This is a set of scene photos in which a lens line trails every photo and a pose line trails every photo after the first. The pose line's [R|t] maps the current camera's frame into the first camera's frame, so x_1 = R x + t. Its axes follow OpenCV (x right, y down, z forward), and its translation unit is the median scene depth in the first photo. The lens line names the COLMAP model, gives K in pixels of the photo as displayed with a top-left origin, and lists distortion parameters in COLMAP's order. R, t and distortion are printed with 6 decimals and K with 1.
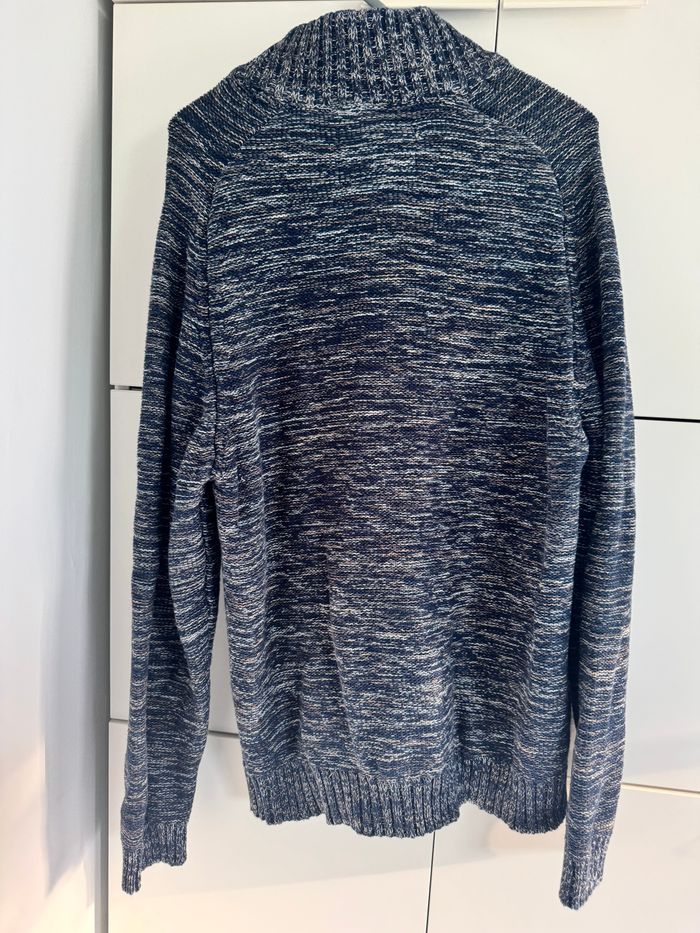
lens RADIAL K [[604.9, 0, 350.0], [0, 604.9, 466.5], [0, 0, 1]] dist [-0.043376, -0.004954]
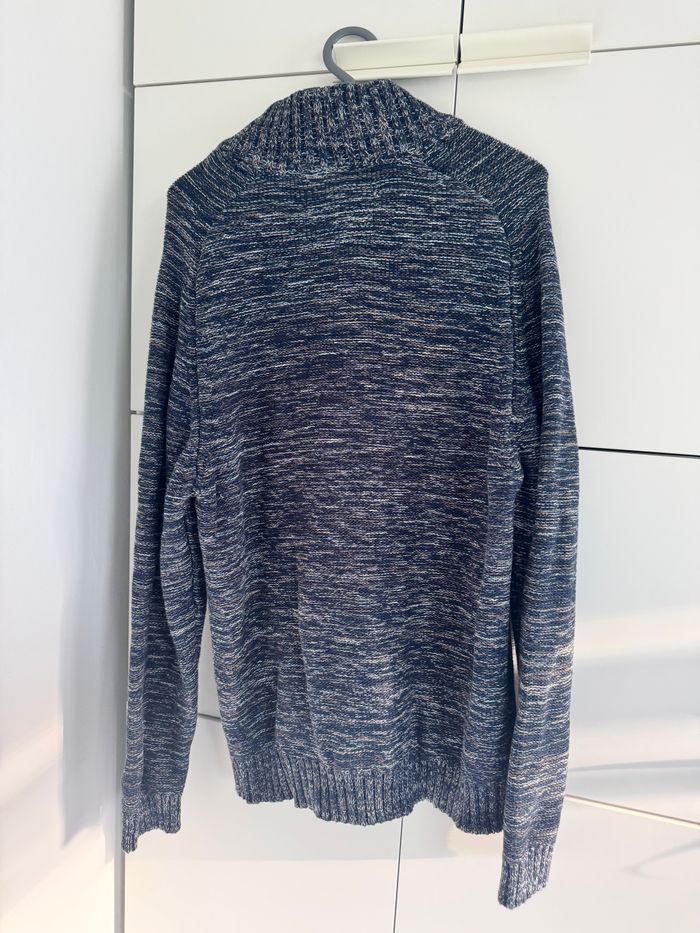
lens RADIAL K [[604.9, 0, 350.0], [0, 604.9, 466.5], [0, 0, 1]] dist [-0.043376, -0.004954]
pose [[0.990612, 0.022187, -0.134888, 0.219542], [-0.023975, 0.999645, -0.011643, -0.028398], [0.134582, 0.014768, 0.990792, -0.109418]]
